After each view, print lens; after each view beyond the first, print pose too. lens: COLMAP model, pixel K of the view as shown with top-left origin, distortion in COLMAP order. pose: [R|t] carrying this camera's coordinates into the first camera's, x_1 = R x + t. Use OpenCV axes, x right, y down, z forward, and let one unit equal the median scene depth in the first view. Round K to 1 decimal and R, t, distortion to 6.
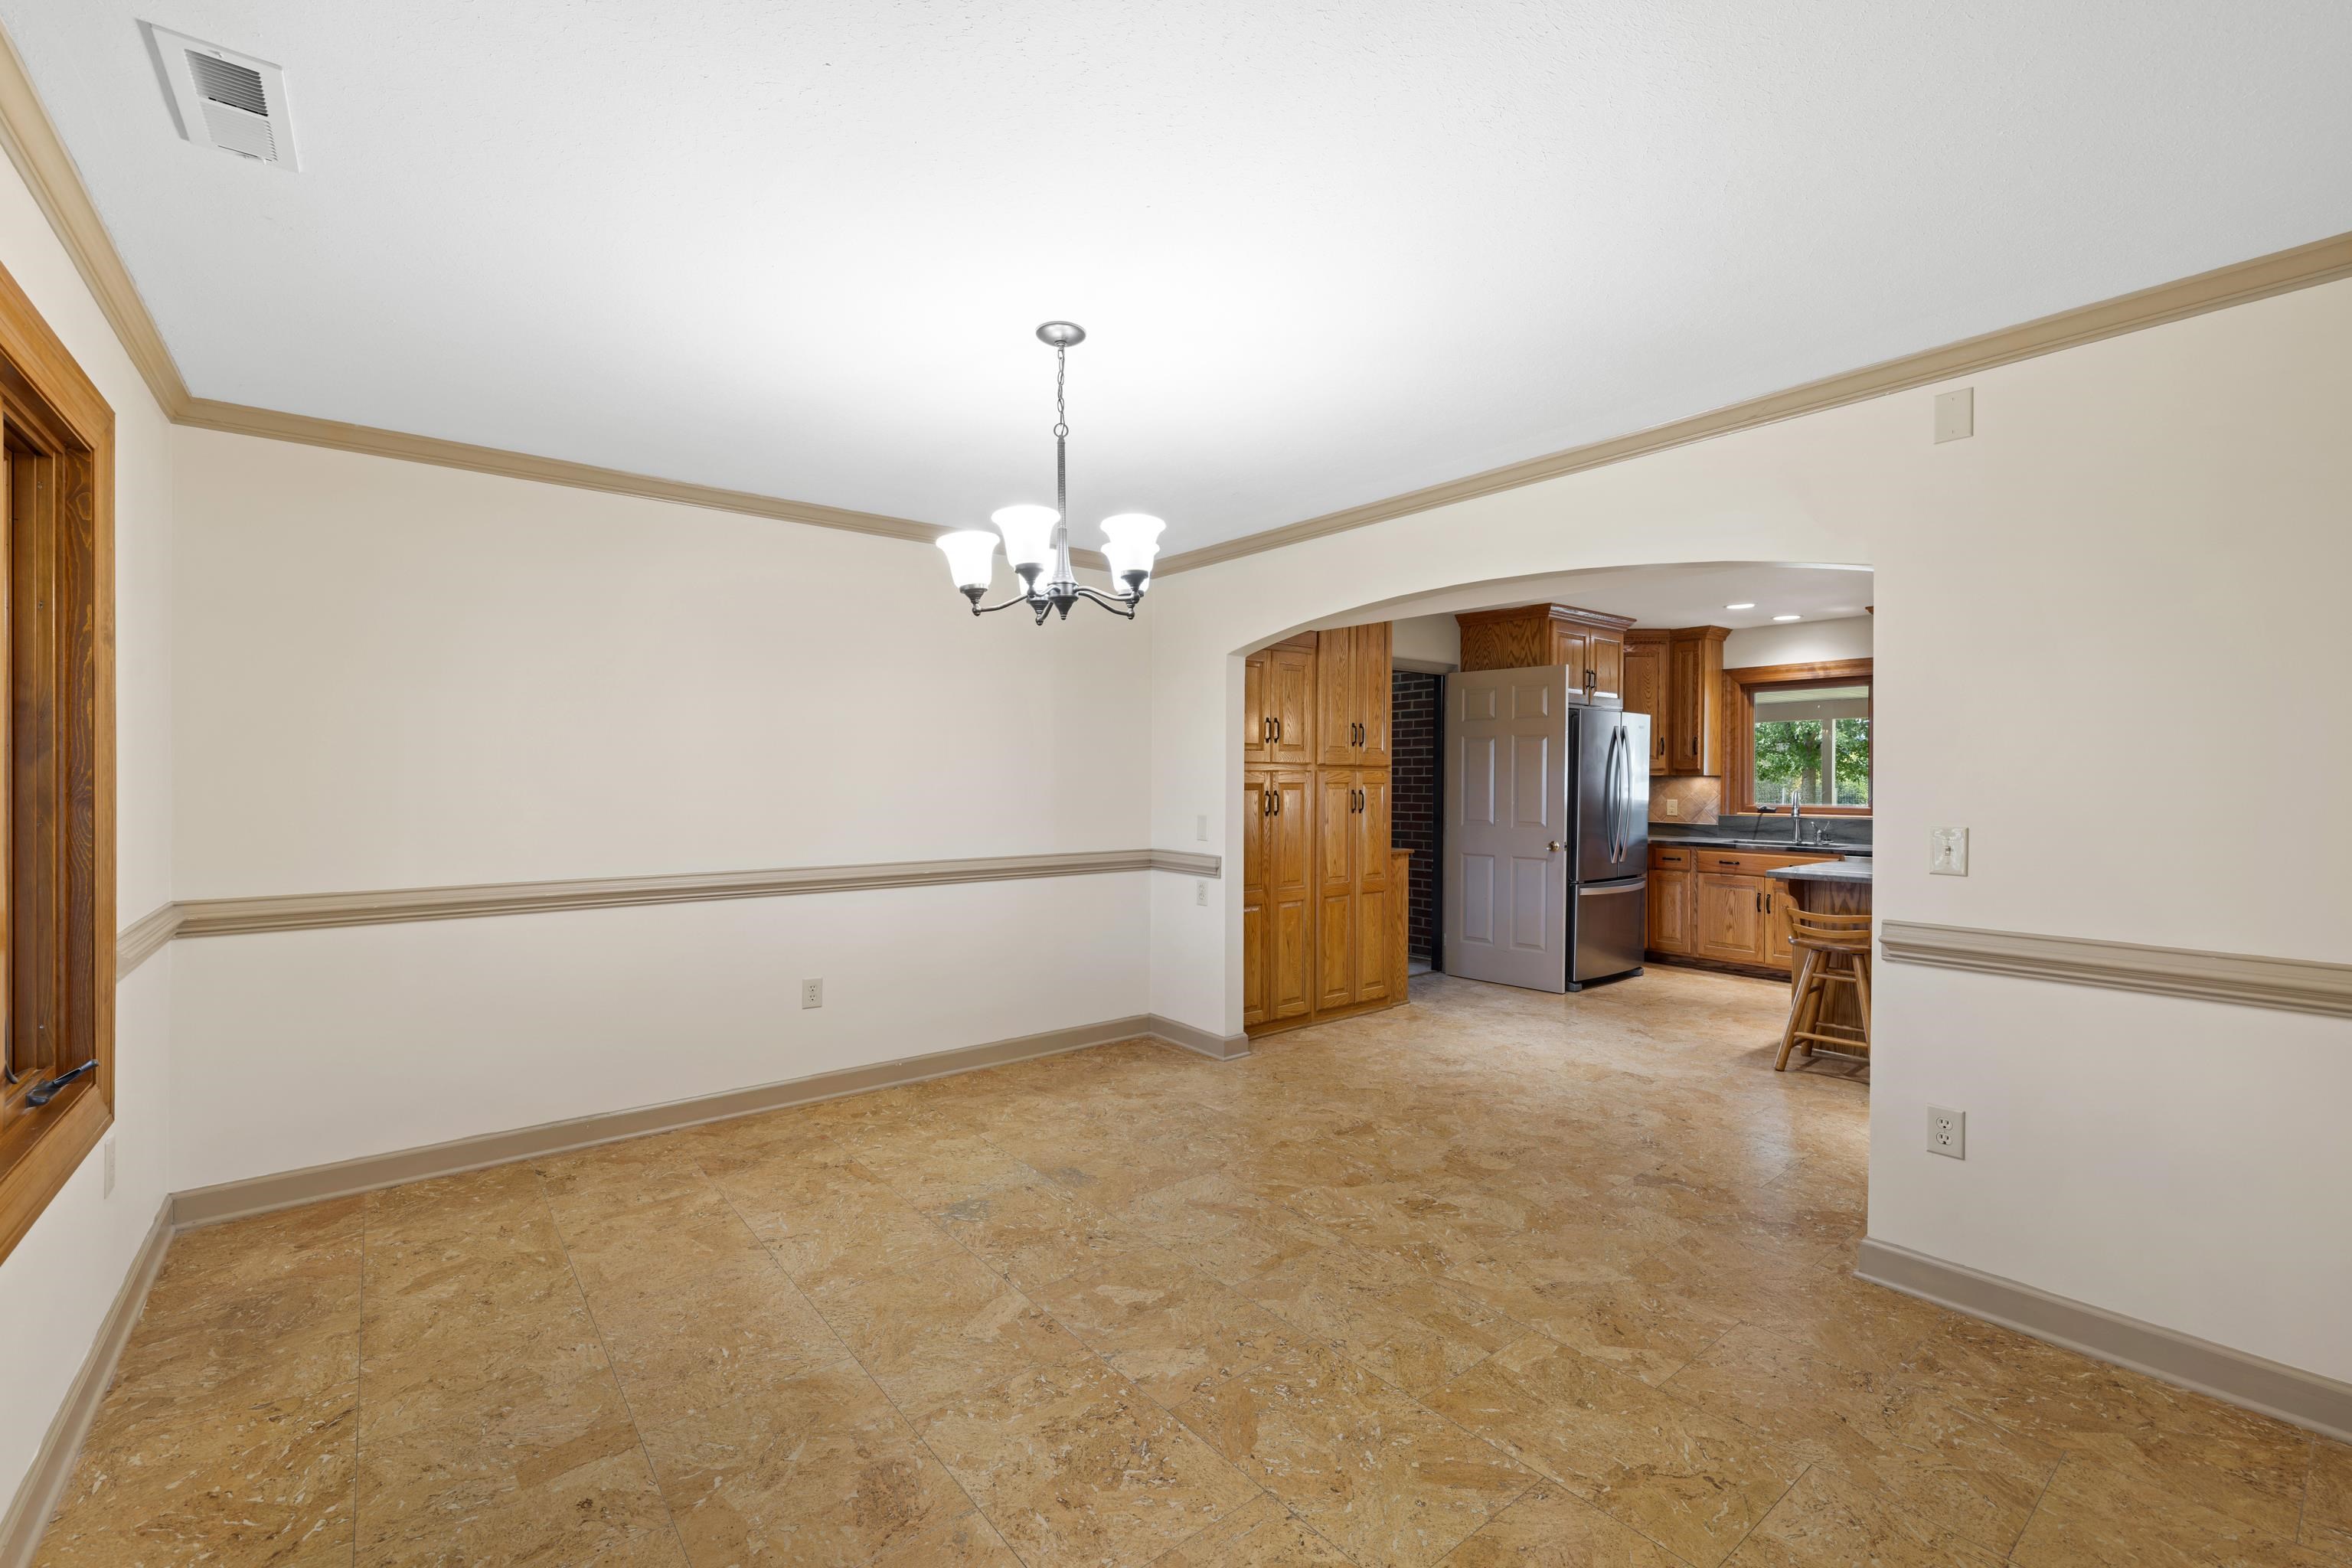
lens RADIAL K [[993.4, 0, 1187.5], [0, 993.4, 789.0], [0, 0, 1]] dist [0.001613, -0.000011]
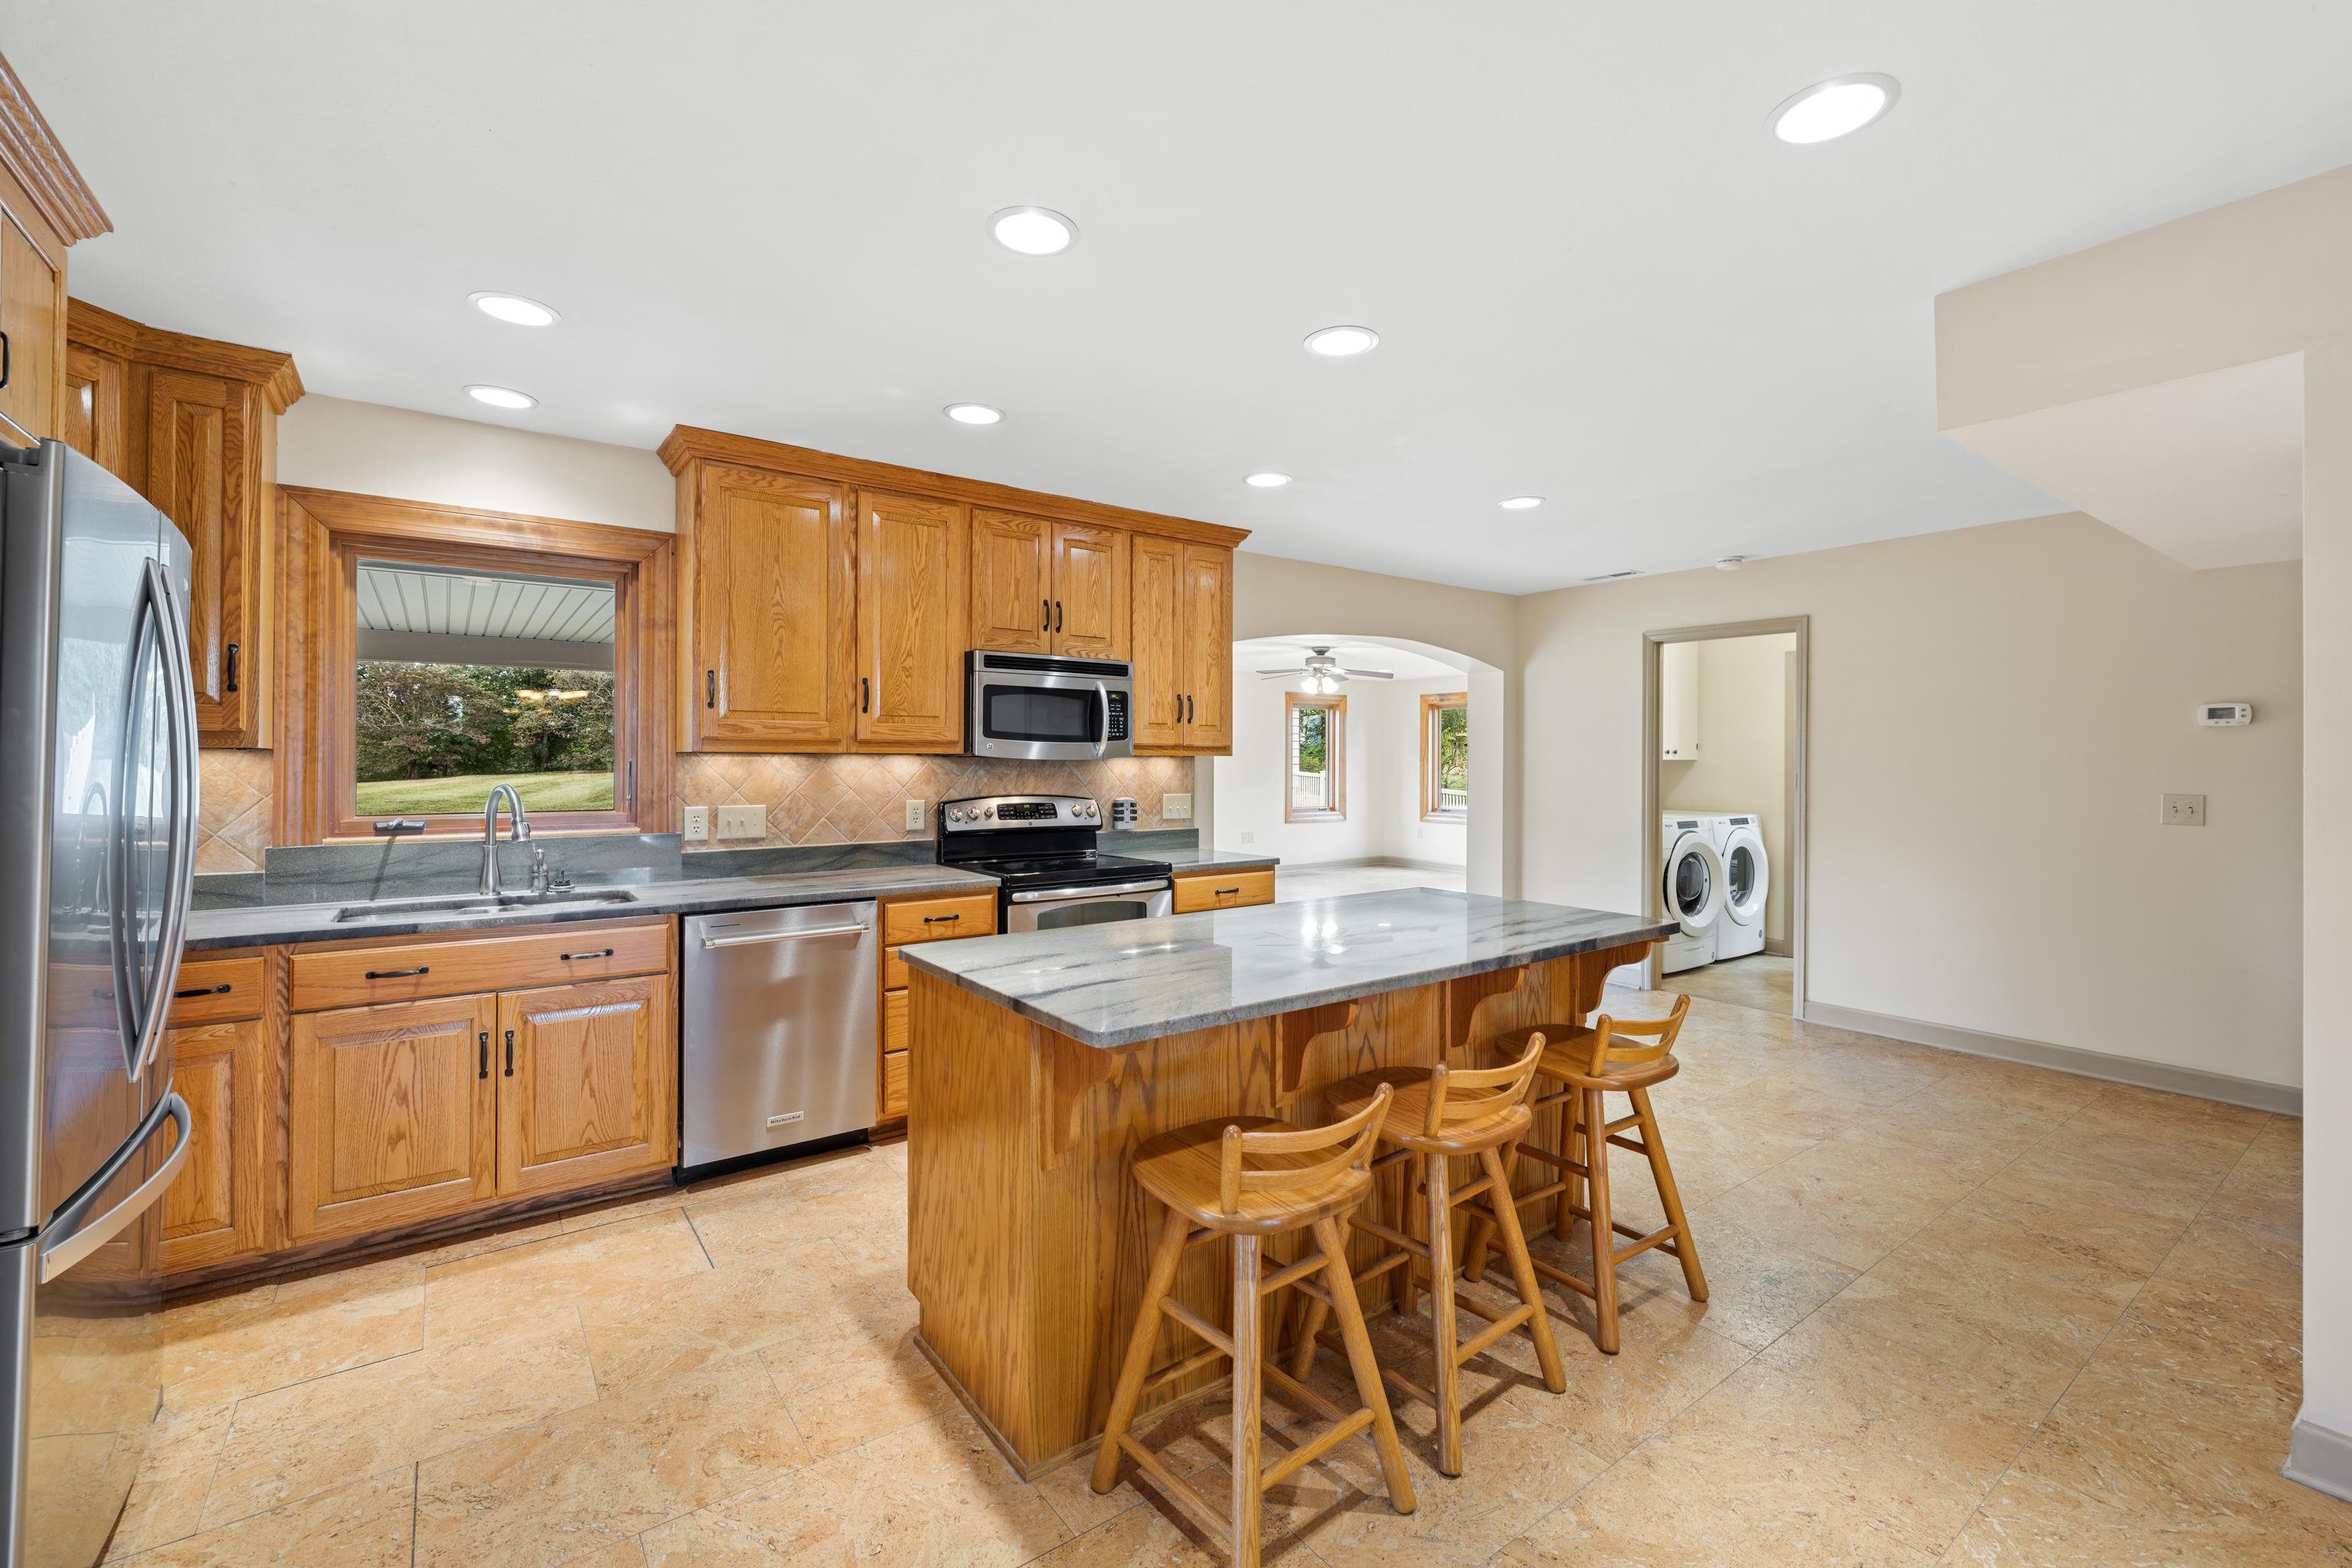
lens RADIAL K [[993.4, 0, 1178.0], [0, 993.4, 763.0], [0, 0, 1]] dist [0.001613, -0.000011]
pose [[0.039273, -0.005047, 0.999216, 0.167145], [0.007118, 0.999963, 0.004771, -0.007648], [-0.999203, 0.006925, 0.039308, 0.680867]]
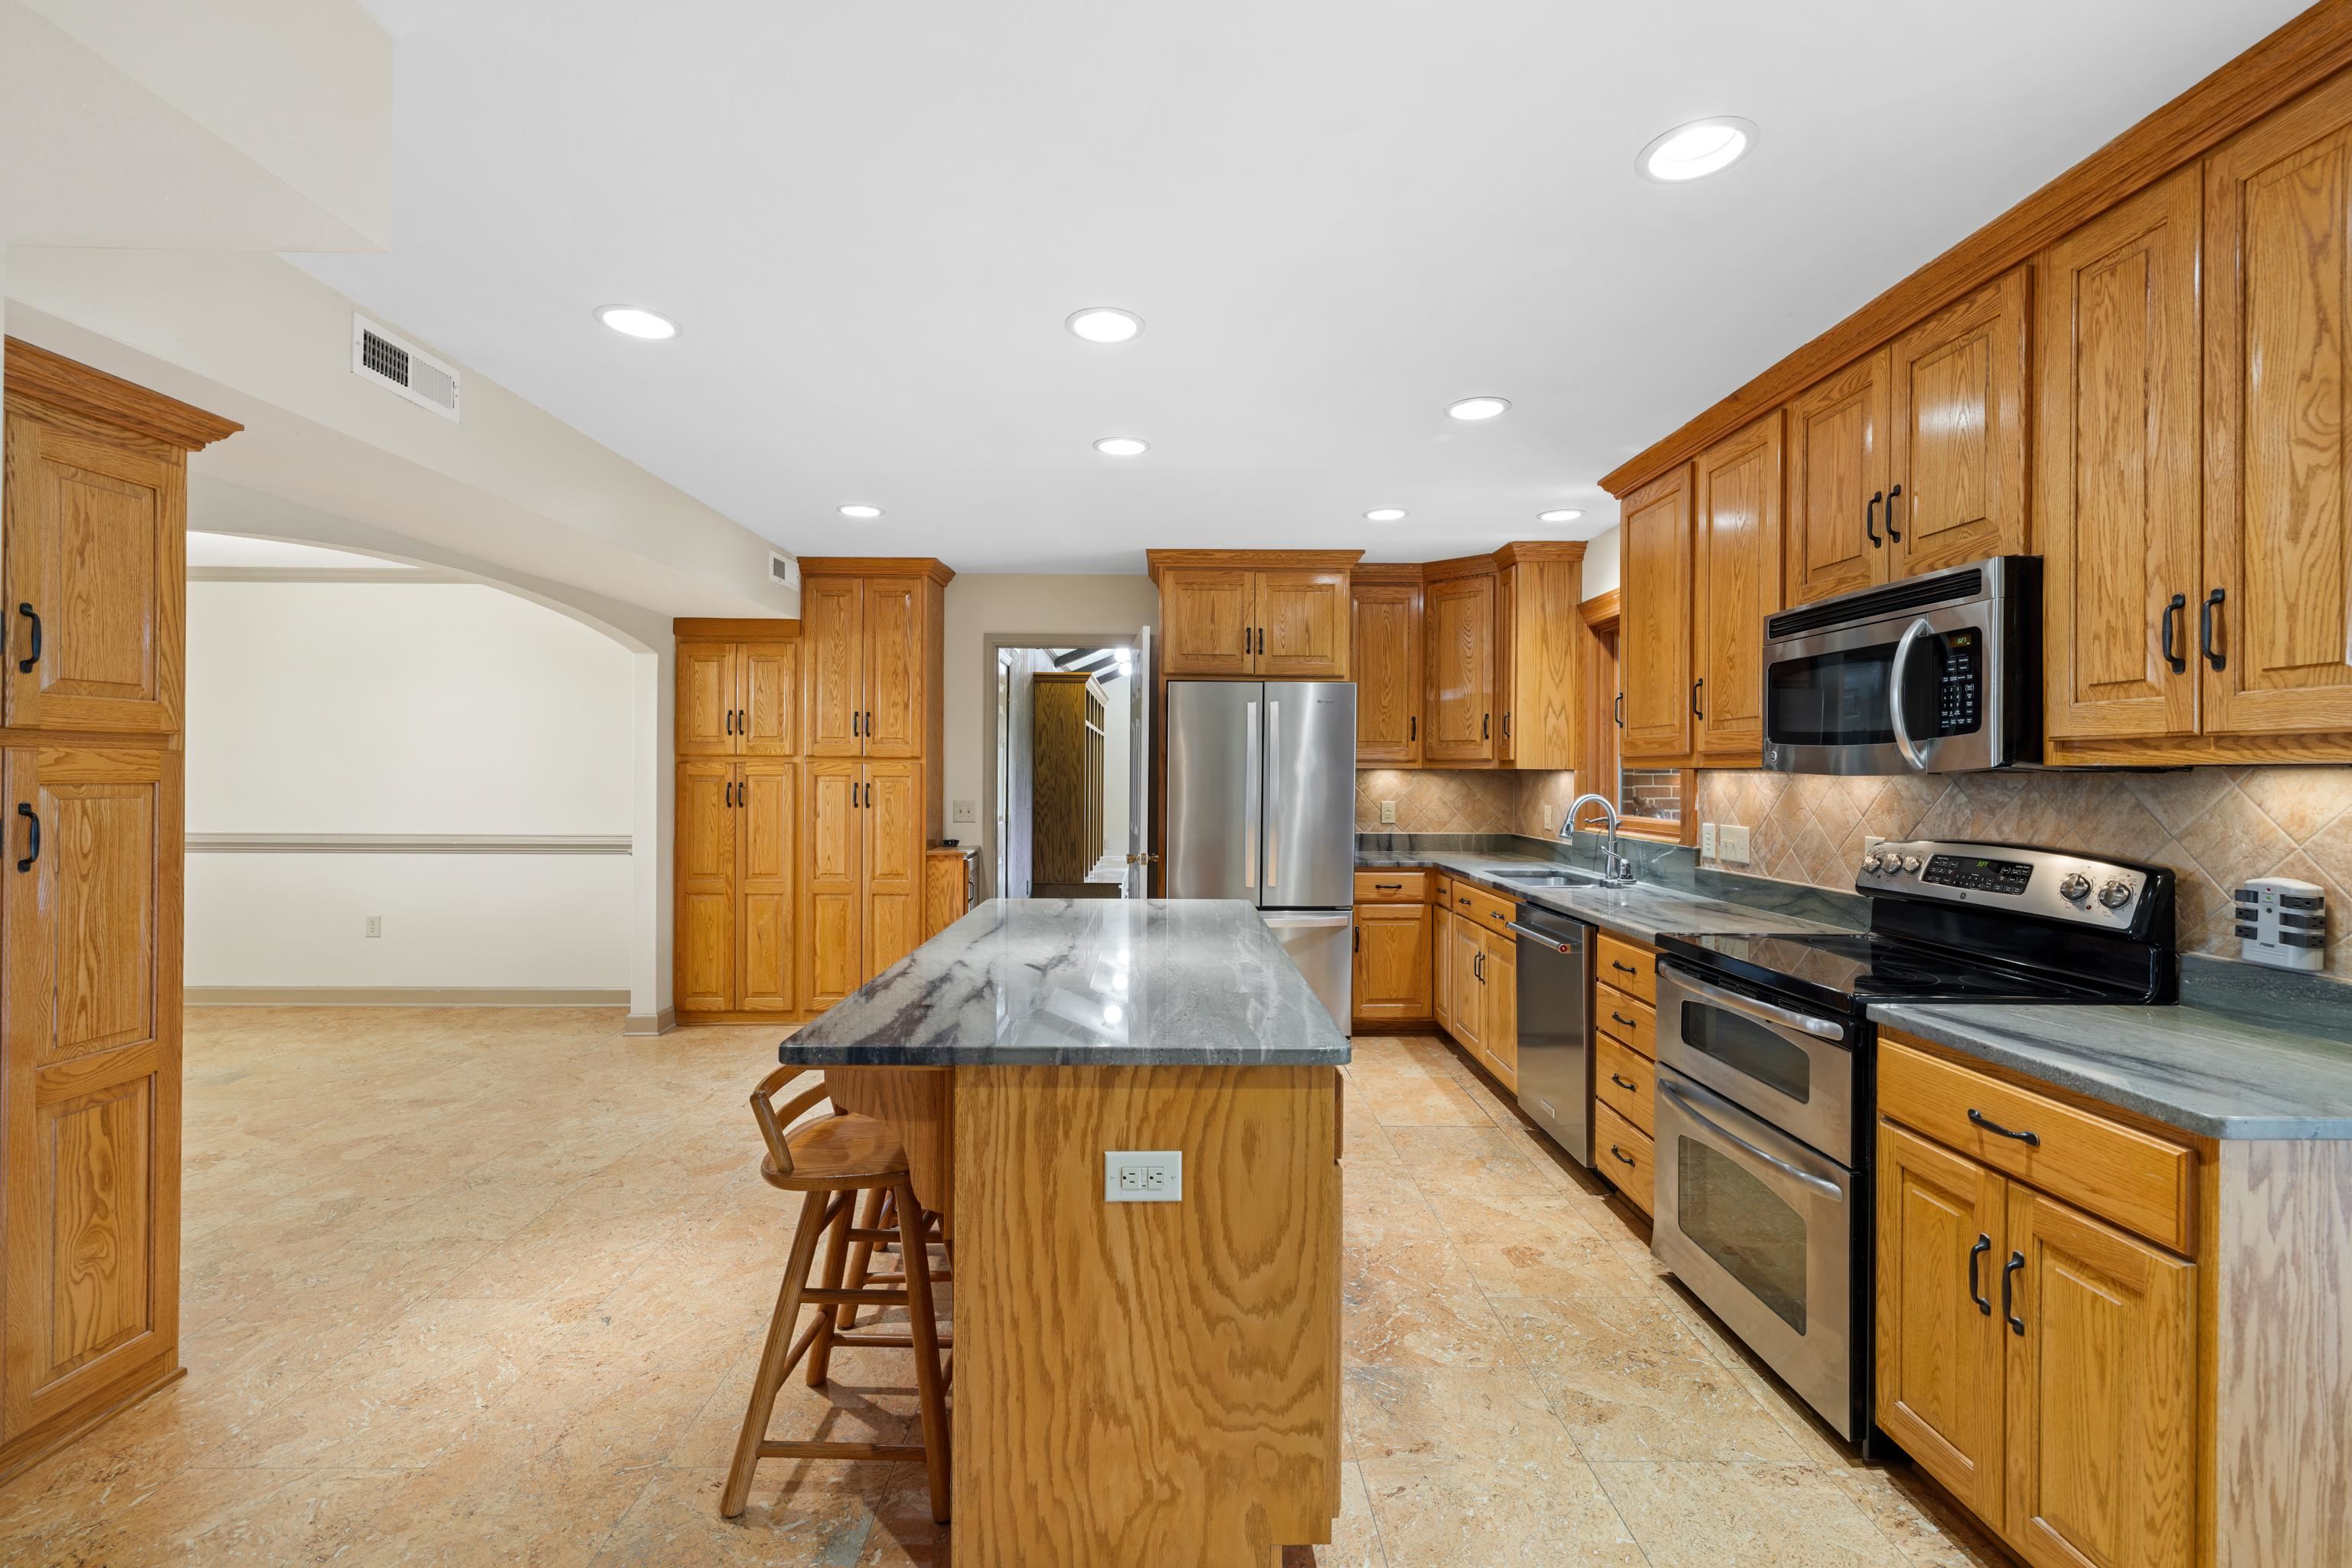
lens RADIAL K [[993.4, 0, 1176.0], [0, 993.4, 775.5], [0, 0, 1]] dist [0.001613, -0.000011]
pose [[0.788802, 0.004349, -0.614632, 0.801235], [-0.010776, 0.999919, -0.006754, -0.002344], [0.614553, 0.011951, 0.788785, 0.362508]]
